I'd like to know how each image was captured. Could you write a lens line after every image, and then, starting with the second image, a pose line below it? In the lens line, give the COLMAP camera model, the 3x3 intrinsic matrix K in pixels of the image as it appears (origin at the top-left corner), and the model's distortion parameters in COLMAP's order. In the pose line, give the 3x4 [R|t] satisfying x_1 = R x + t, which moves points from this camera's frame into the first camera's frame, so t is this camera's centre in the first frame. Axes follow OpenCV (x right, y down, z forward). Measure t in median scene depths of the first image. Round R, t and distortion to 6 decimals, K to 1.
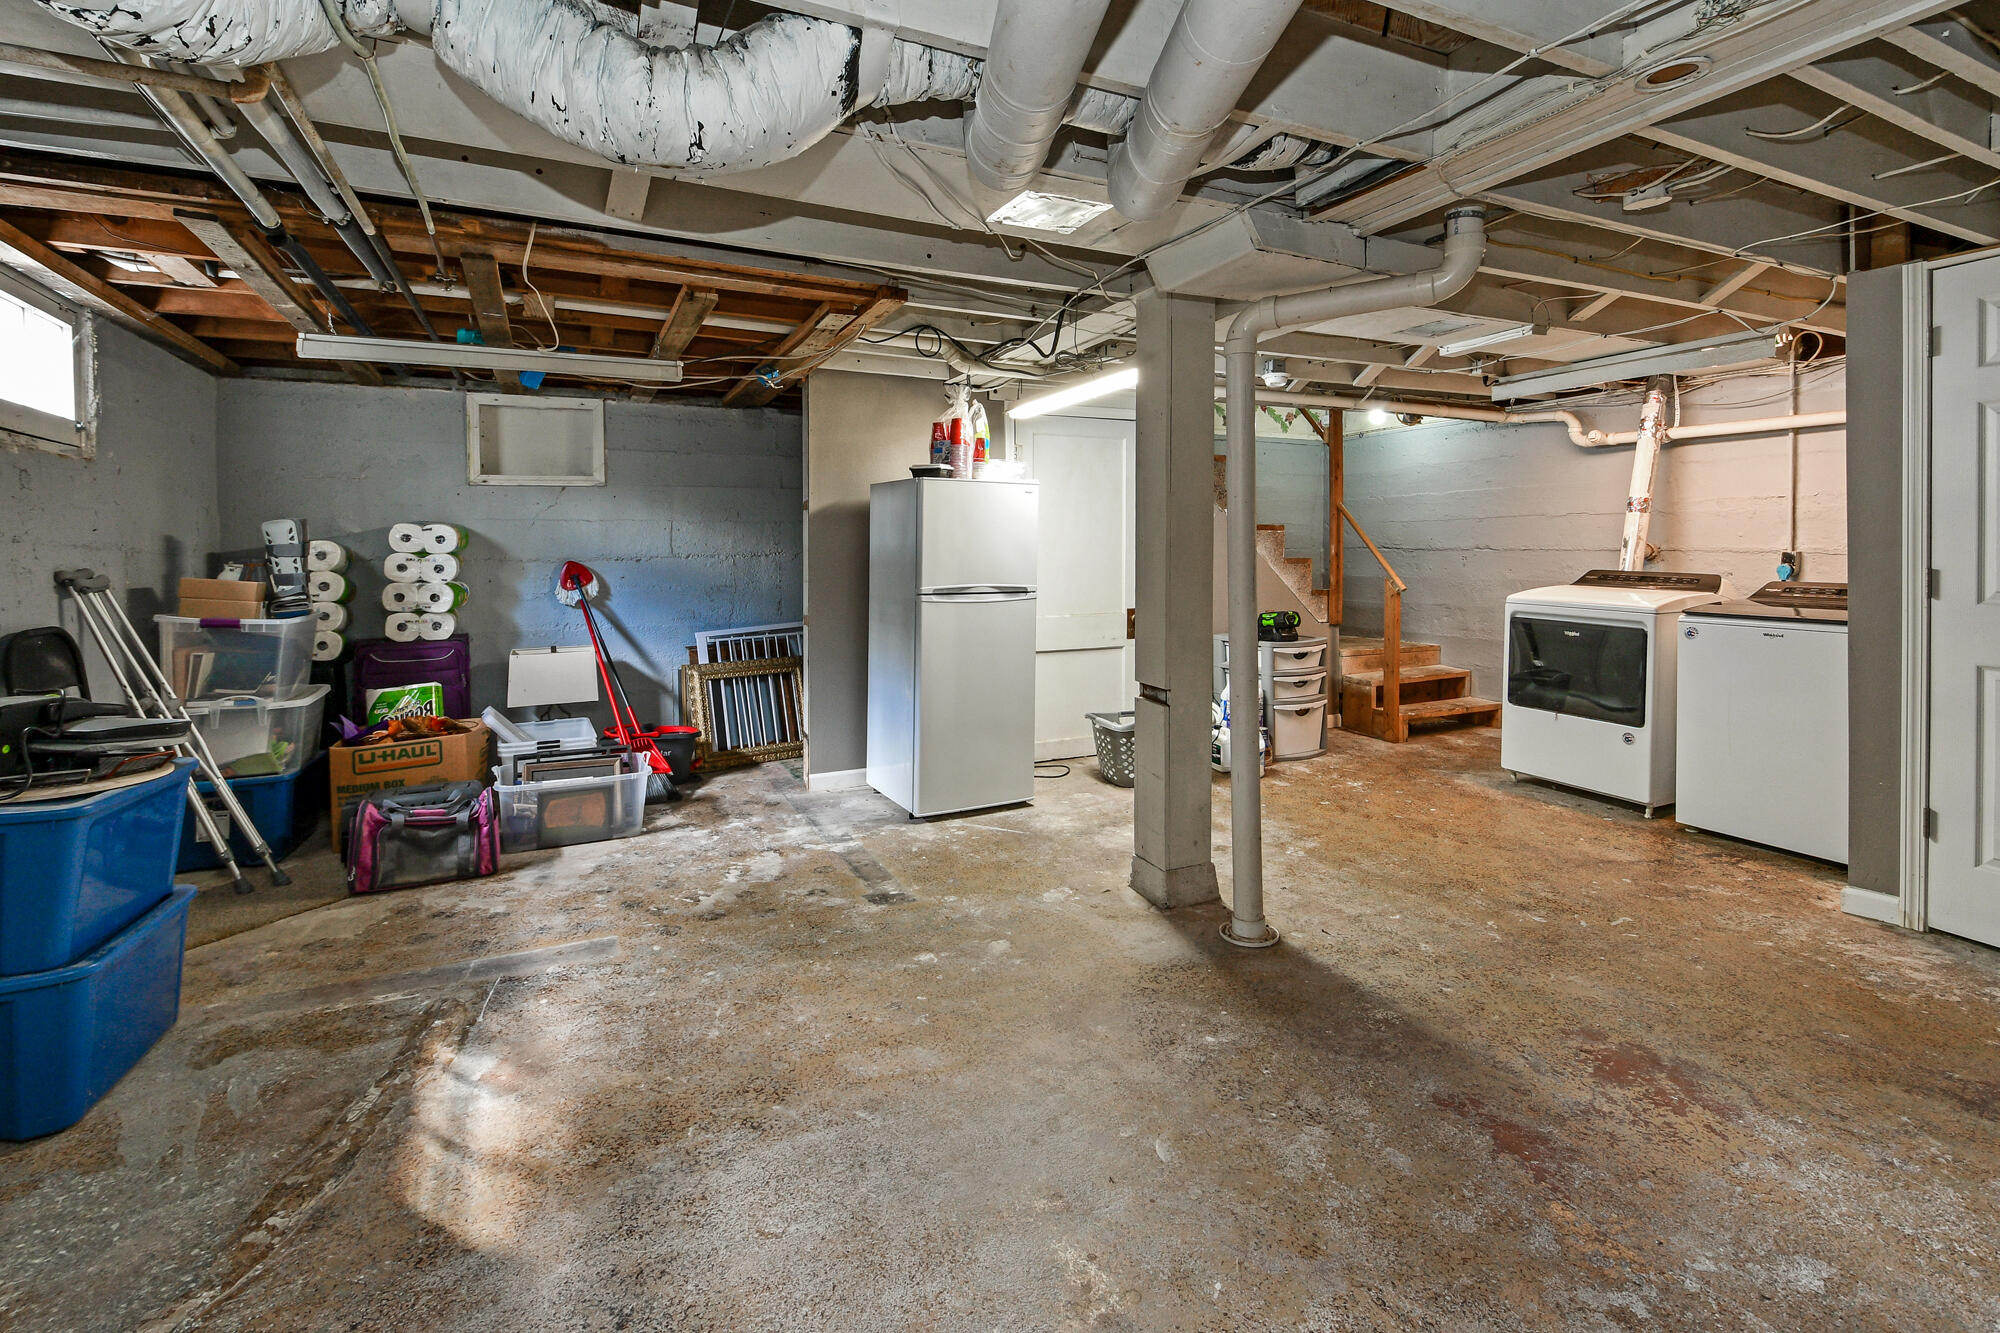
lens RADIAL K [[911.8, 0, 989.4], [0, 911.8, 569.9], [0, 0, 1]] dist [0.000224, -0.000477]
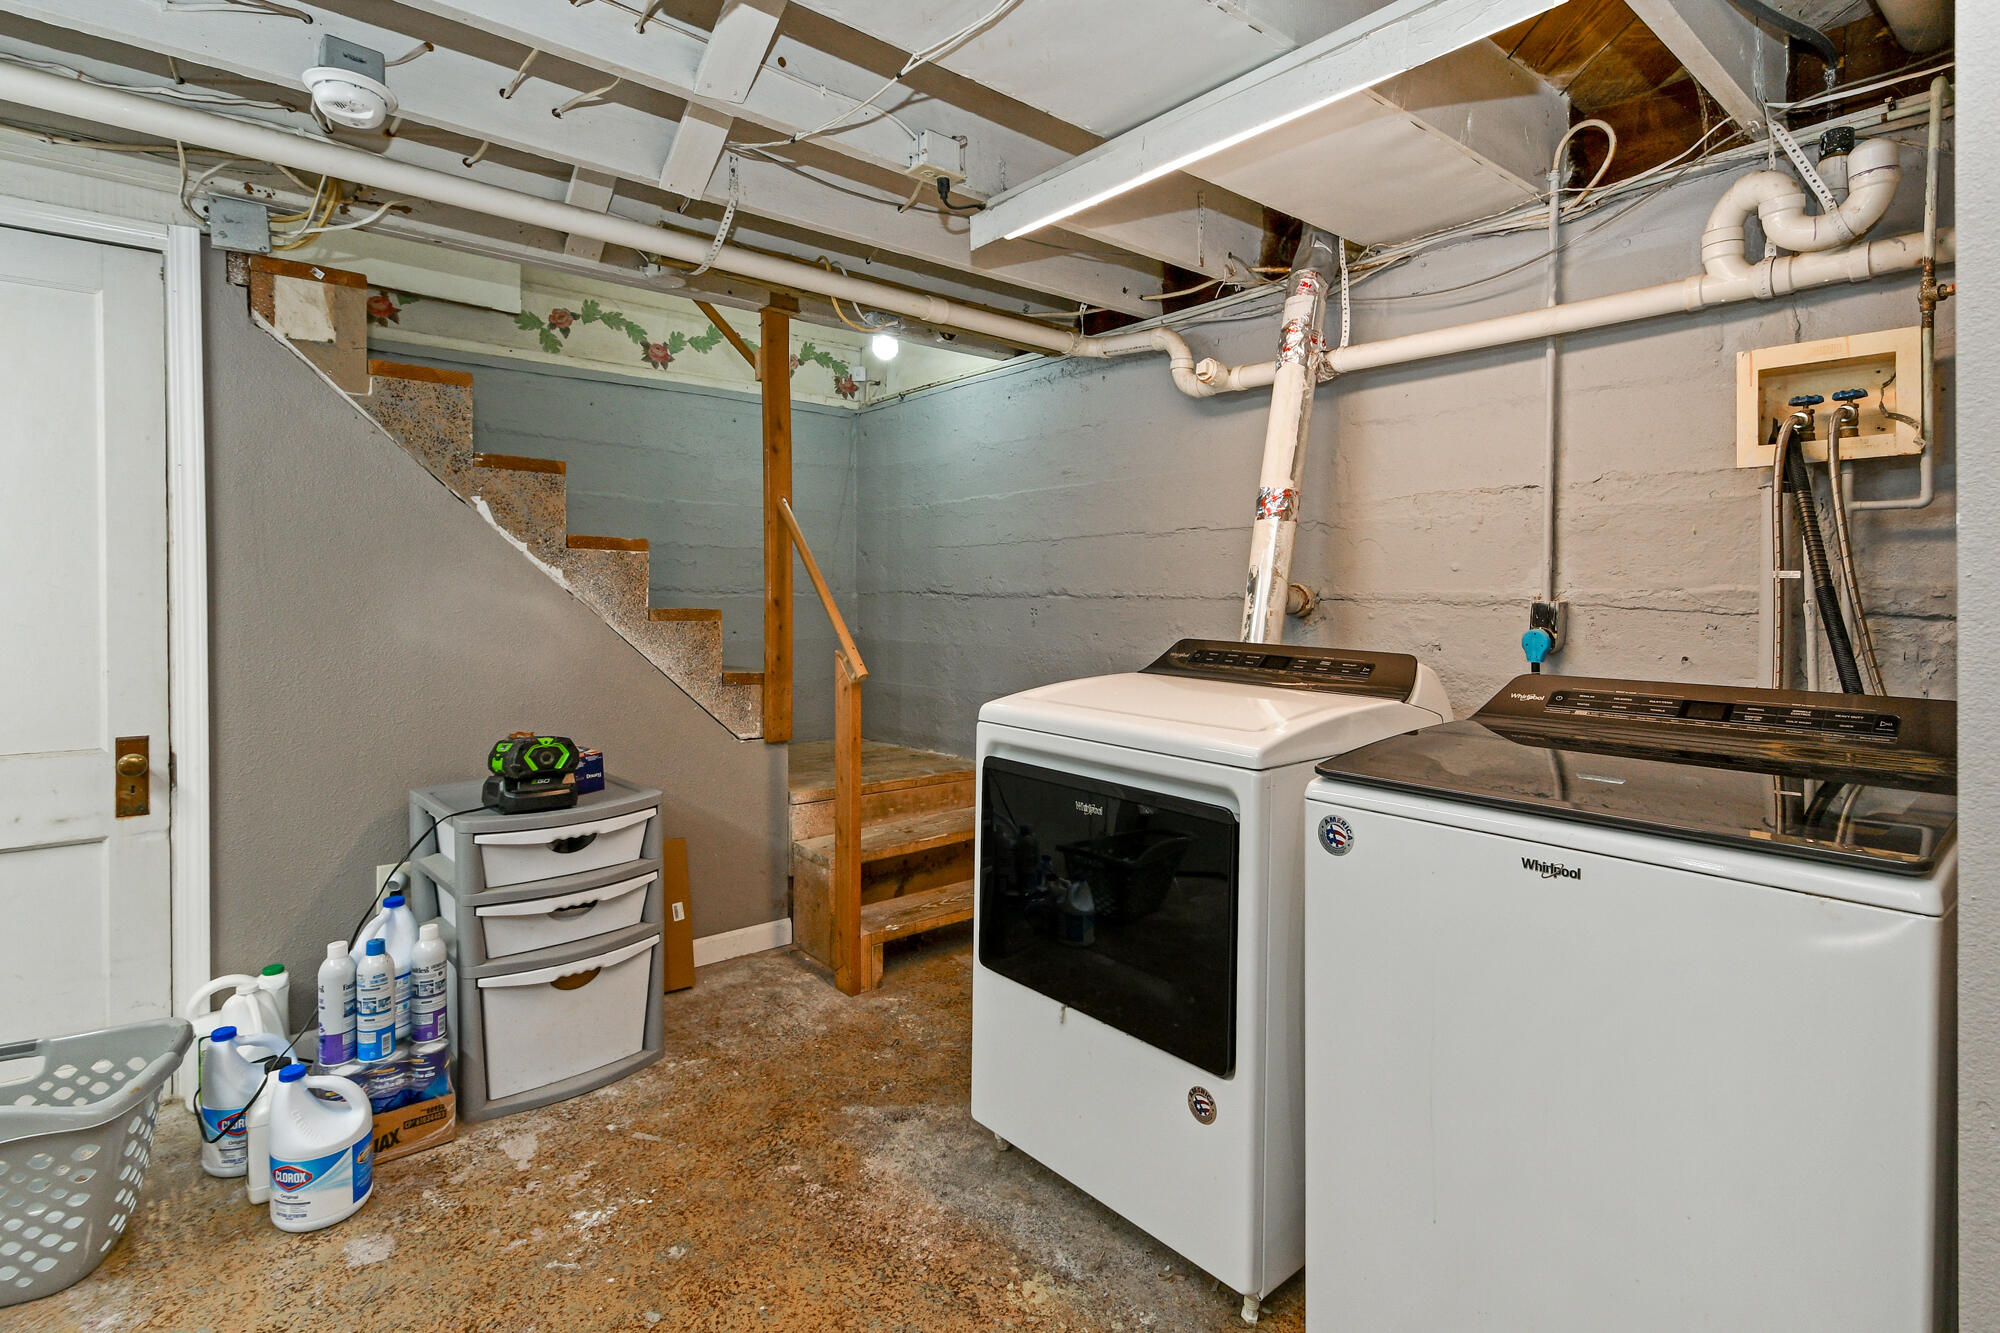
lens RADIAL K [[1028.4, 0, 1003.7], [0, 1028.4, 609.9], [0, 0, 1]] dist [0.055176, -0.000045]
pose [[0.961279, 0.005551, 0.275522, 0.420184], [-0.002536, 0.999933, -0.011299, -0.008569], [-0.275566, 0.010163, 0.961228, 0.510185]]
